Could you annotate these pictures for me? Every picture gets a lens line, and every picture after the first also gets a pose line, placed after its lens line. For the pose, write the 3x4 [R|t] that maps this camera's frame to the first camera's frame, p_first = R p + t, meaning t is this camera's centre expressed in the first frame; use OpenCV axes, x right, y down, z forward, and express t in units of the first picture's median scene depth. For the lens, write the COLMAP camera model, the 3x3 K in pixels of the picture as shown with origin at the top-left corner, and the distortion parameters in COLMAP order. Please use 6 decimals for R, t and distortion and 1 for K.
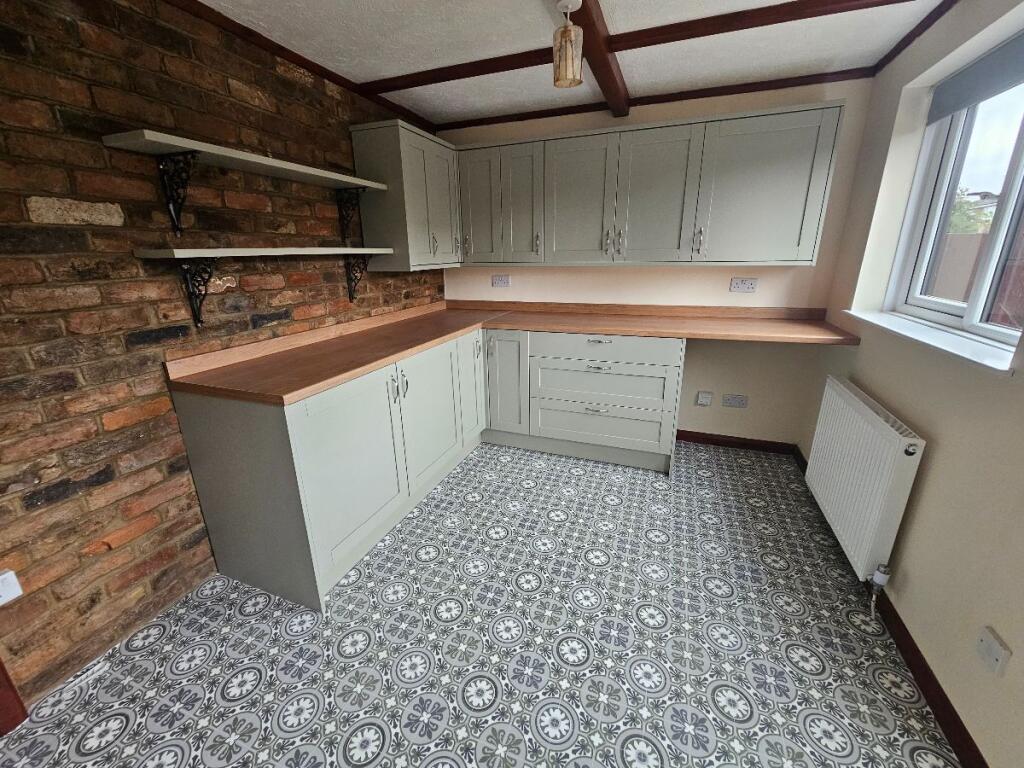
lens RADIAL K [[401.5, 0, 509.0], [0, 401.5, 367.3], [0, 0, 1]] dist [0.001186, 0.000086]
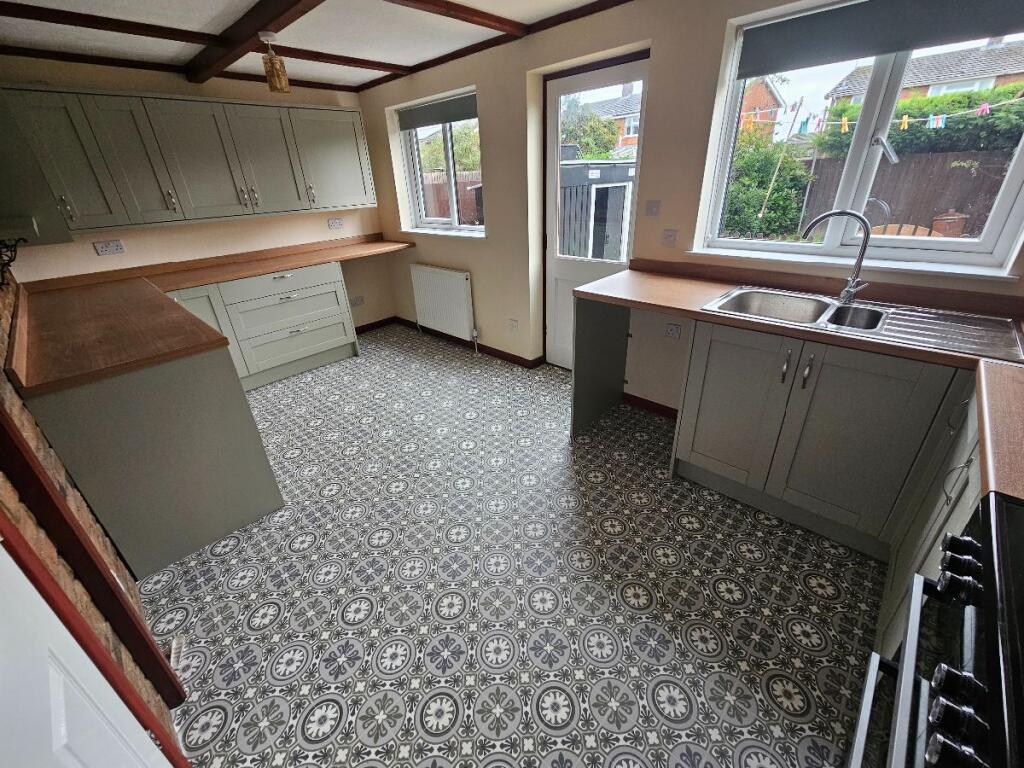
lens RADIAL K [[418.7, 0, 512.0], [0, 418.7, 384.0], [0, 0, 1]] dist [-0.042104, 0.000009]
pose [[0.359630, -0.402400, 0.841867, -0.680691], [0.287811, 0.906077, 0.310144, 0.041726], [-0.887599, 0.130761, 0.441668, -0.153671]]
